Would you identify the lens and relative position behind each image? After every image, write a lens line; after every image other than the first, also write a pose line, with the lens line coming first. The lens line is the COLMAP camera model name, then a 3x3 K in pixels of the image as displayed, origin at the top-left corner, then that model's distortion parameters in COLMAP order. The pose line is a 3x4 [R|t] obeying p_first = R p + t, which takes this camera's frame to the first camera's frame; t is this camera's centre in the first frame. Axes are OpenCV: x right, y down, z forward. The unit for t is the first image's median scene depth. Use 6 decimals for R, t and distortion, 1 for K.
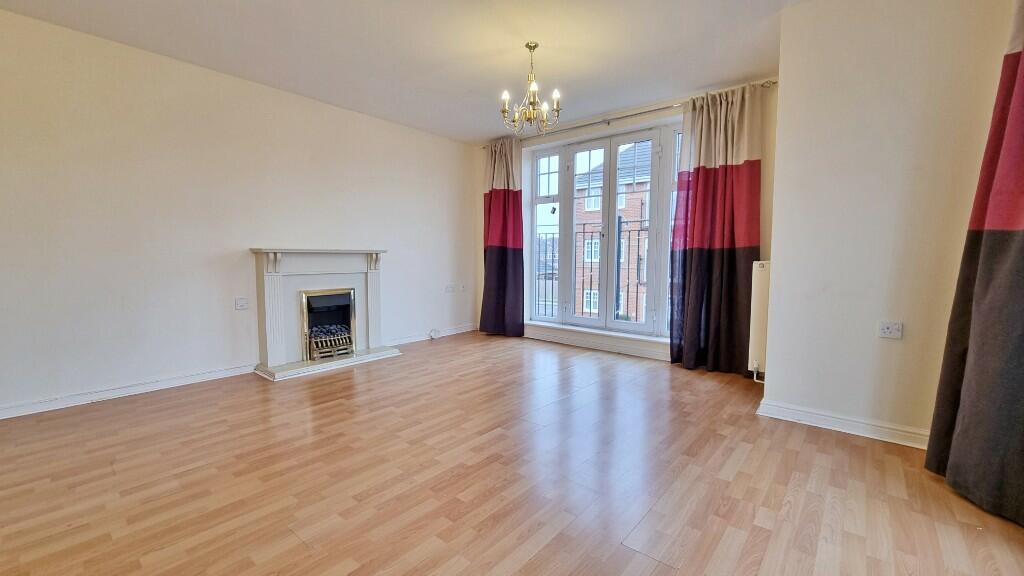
lens RADIAL K [[414.7, 0, 510.8], [0, 414.7, 285.0], [0, 0, 1]] dist [0.000683, 0.000254]
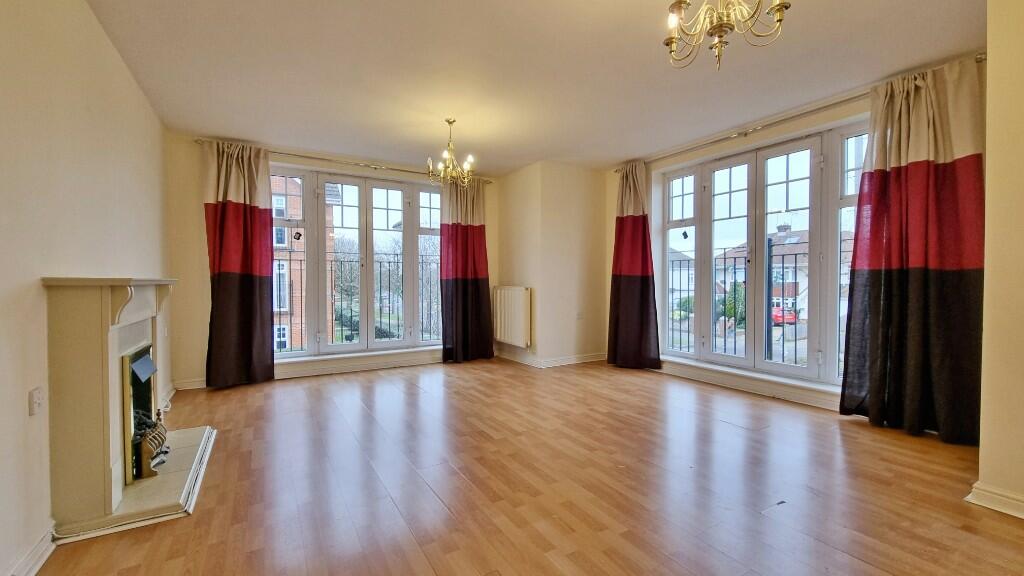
lens RADIAL K [[414.7, 0, 510.8], [0, 414.7, 289.5], [0, 0, 1]] dist [0.000683, 0.000254]
pose [[0.309324, -0.018955, 0.950768, -0.895150], [0.061116, 0.998131, 0.000016, -0.043593], [-0.948991, 0.058102, 0.309905, 0.367305]]
